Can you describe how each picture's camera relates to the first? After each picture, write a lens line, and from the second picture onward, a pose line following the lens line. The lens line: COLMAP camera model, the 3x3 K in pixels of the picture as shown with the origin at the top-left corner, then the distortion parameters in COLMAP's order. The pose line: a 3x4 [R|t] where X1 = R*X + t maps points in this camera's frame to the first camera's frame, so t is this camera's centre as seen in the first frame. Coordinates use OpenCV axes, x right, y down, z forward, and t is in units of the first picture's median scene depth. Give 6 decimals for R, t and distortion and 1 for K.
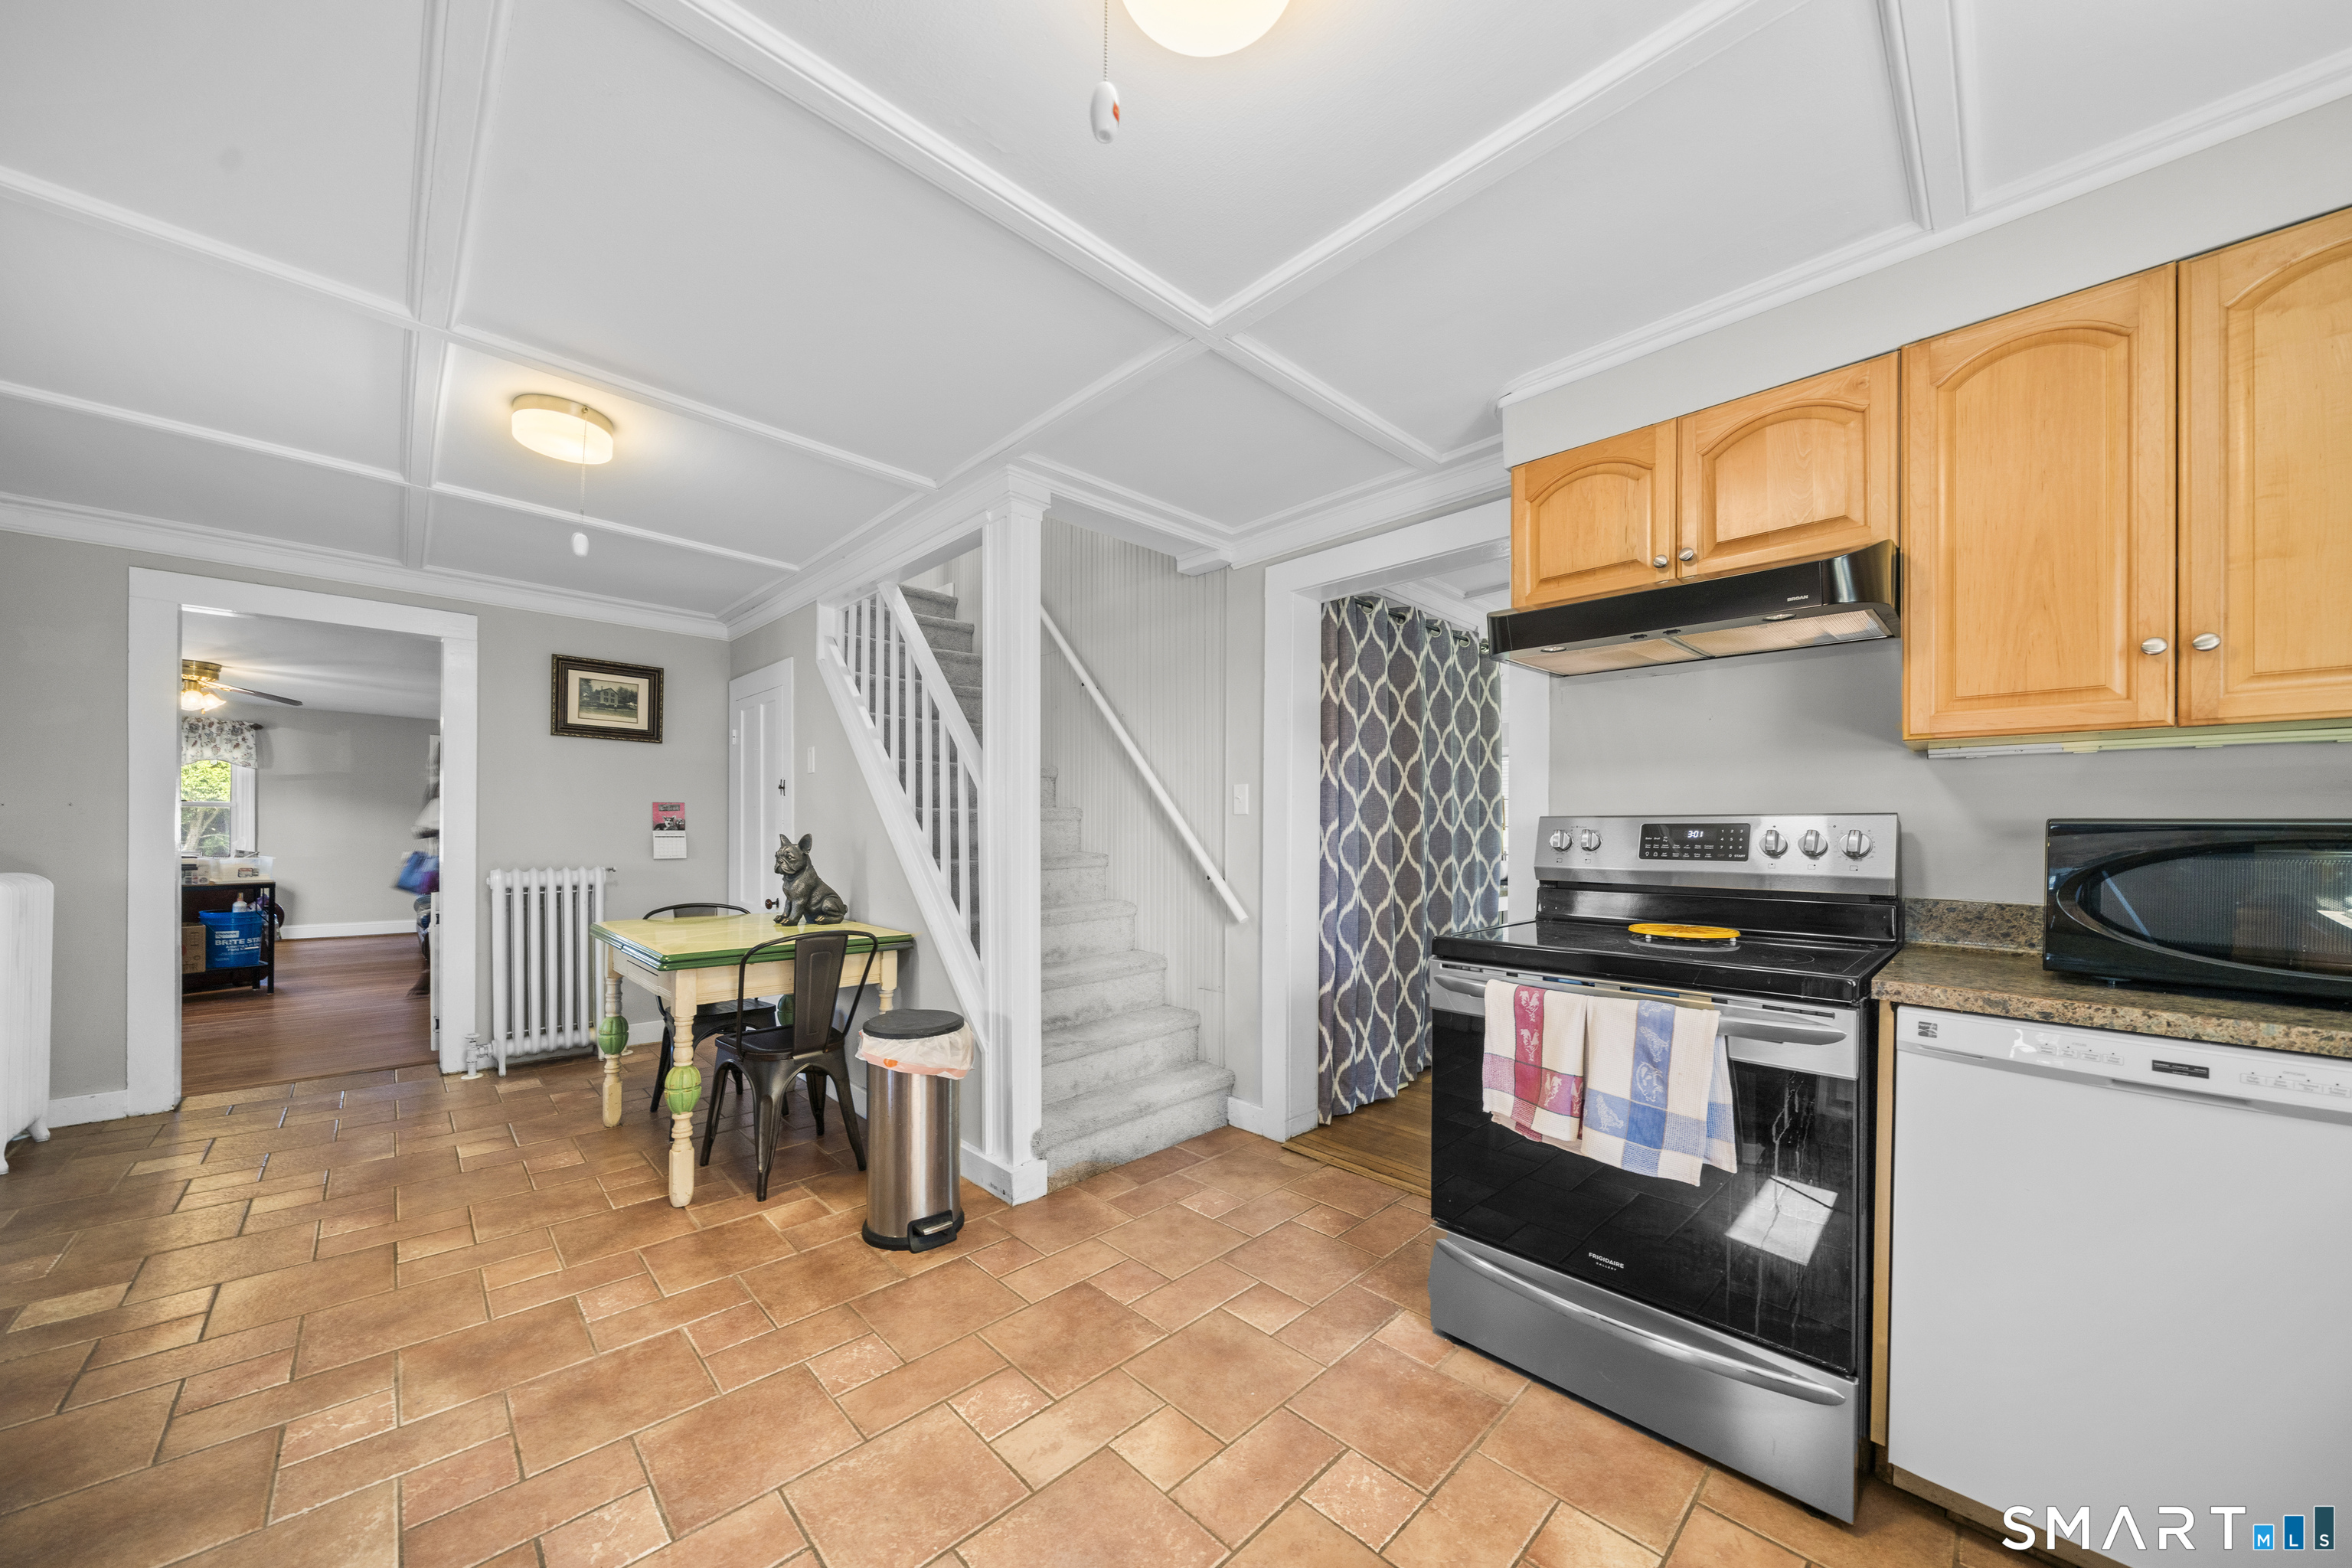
lens RADIAL K [[816.1, 0, 1170.2], [0, 816.1, 830.4], [0, 0, 1]] dist [-0.005654, 0.000373]
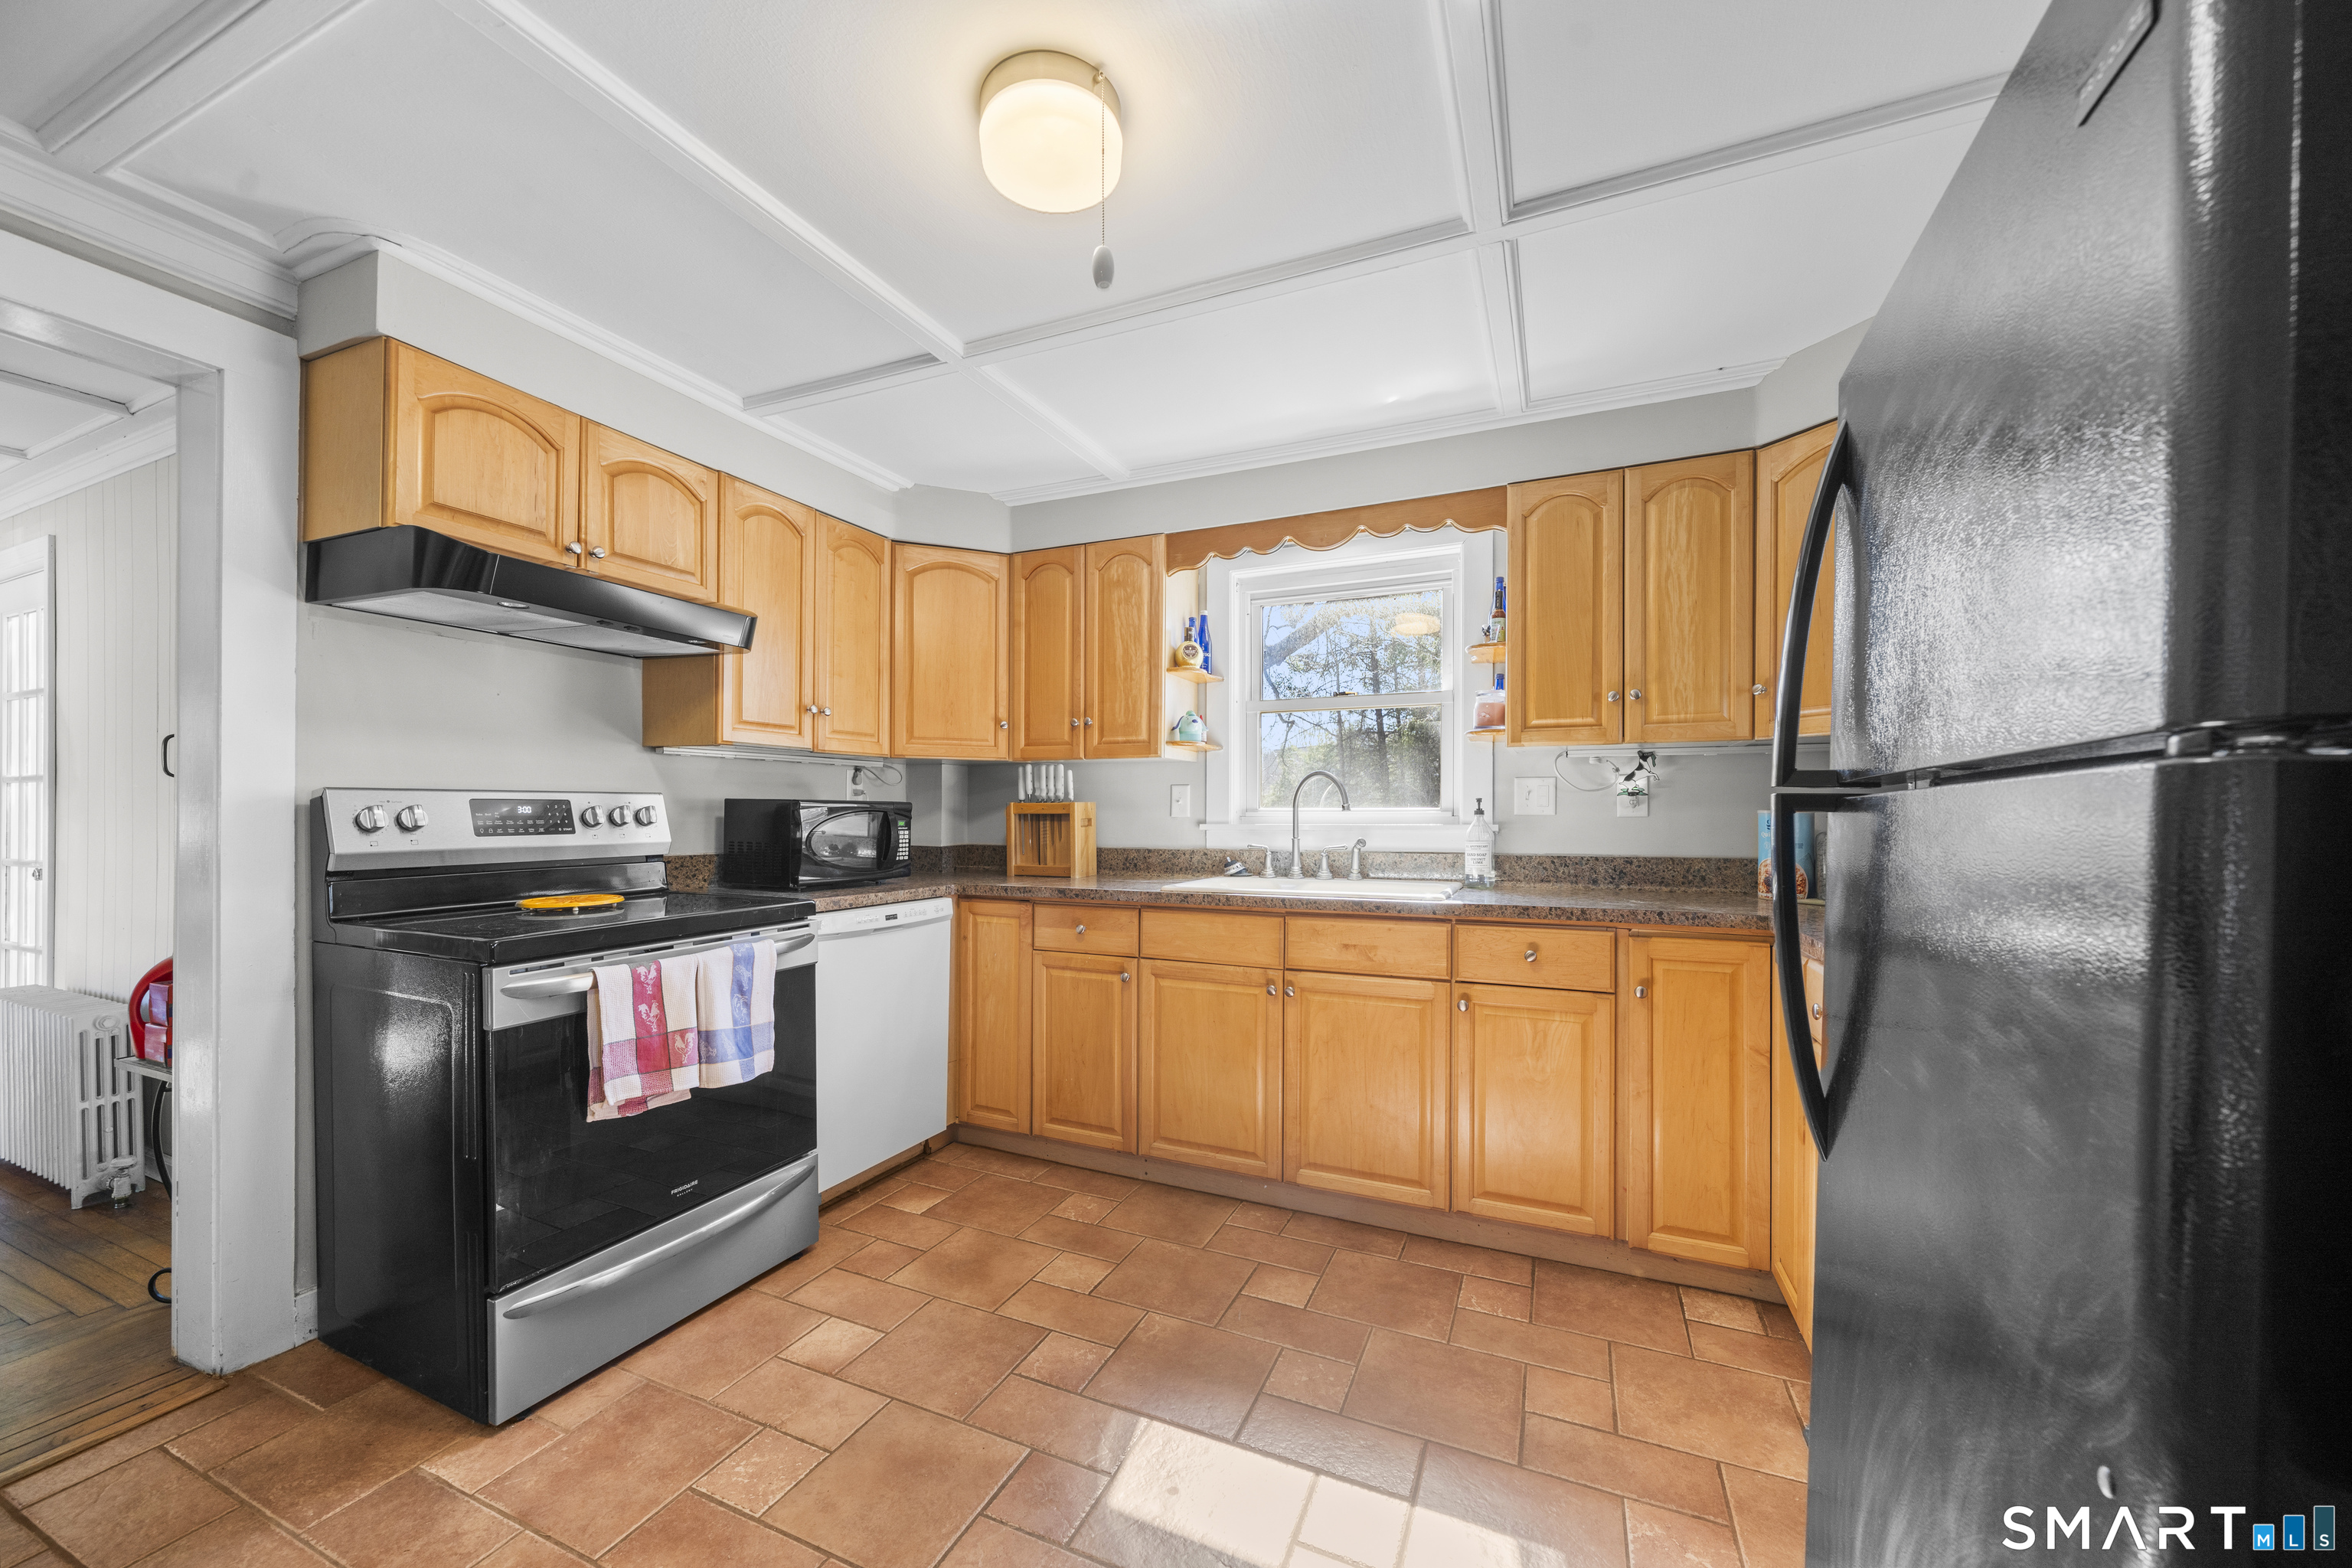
lens RADIAL K [[874.3, 0, 1165.0], [0, 874.3, 816.7], [0, 0, 1]] dist [-0.005465, 0.000501]
pose [[-0.366929, -0.011712, 0.930175, -0.791375], [-0.001839, 0.999928, 0.011865, -0.001438], [-0.930247, 0.002643, -0.366924, 0.785452]]
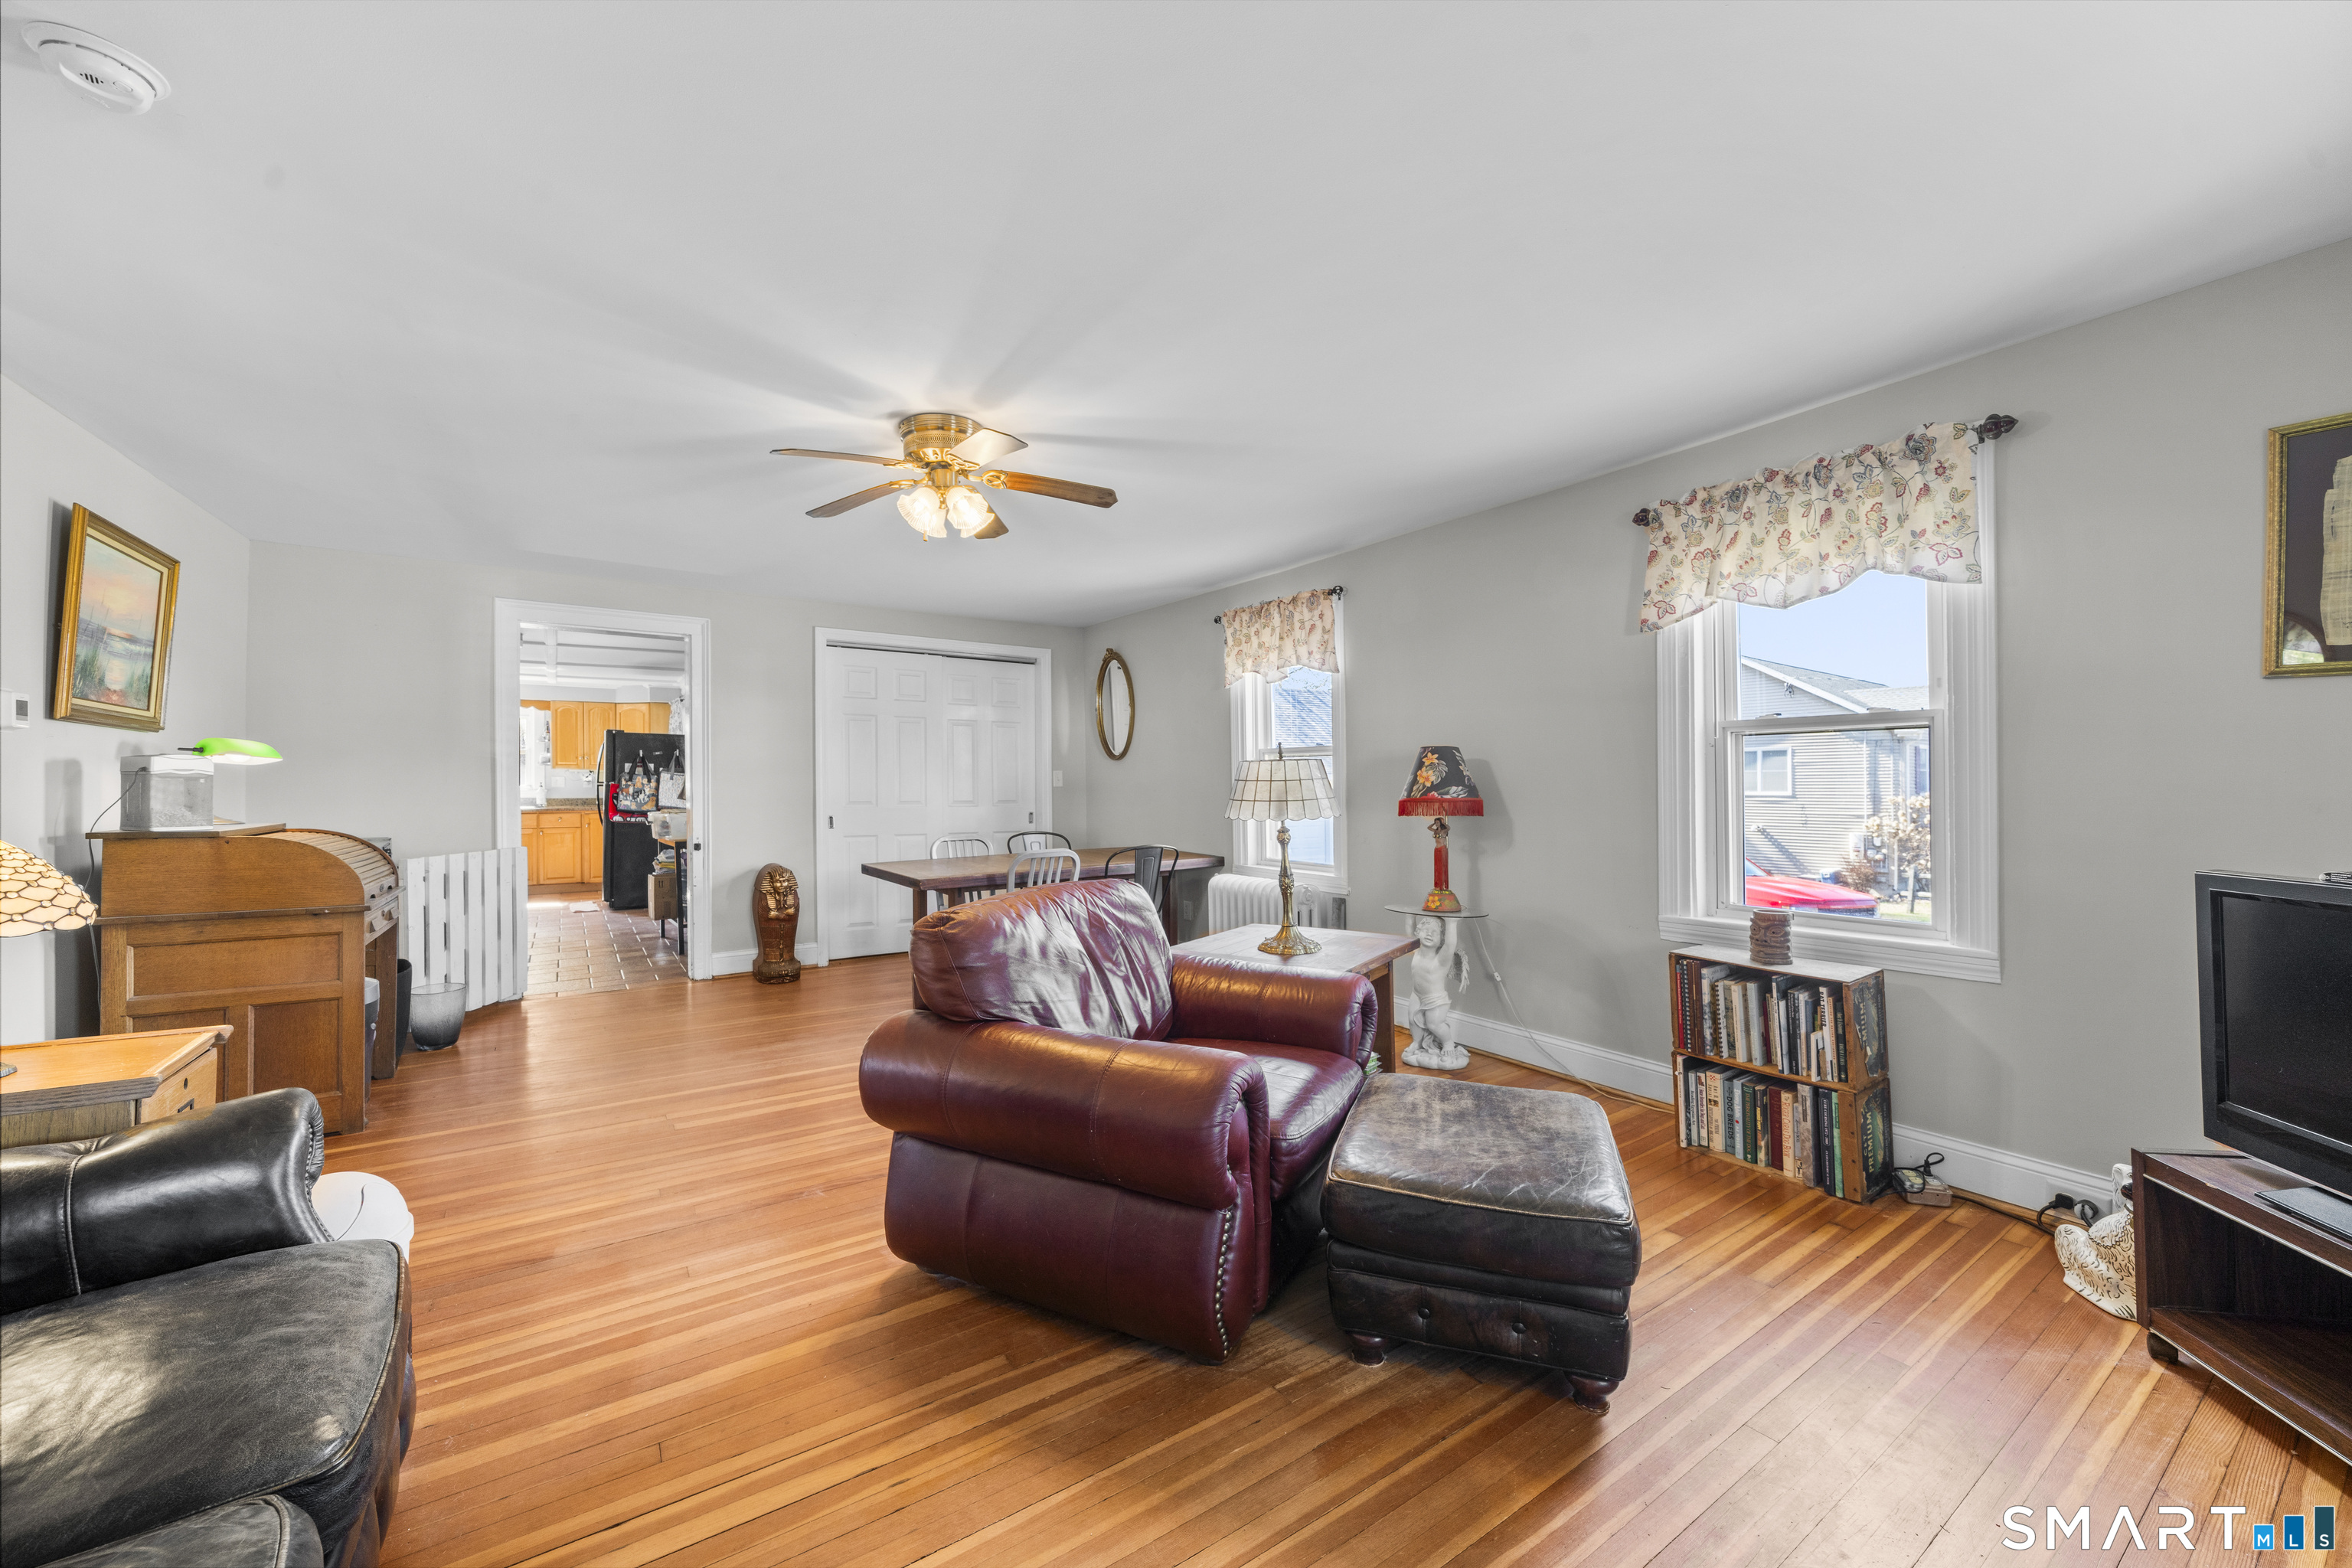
lens RADIAL K [[874.3, 0, 1186.0], [0, 874.3, 786.7], [0, 0, 1]] dist [-0.005465, 0.000501]
pose [[-0.989457, -0.005325, 0.144728, -4.655429], [-0.005164, 0.999986, 0.001487, -0.023690], [-0.144734, 0.000723, -0.989470, 4.846815]]
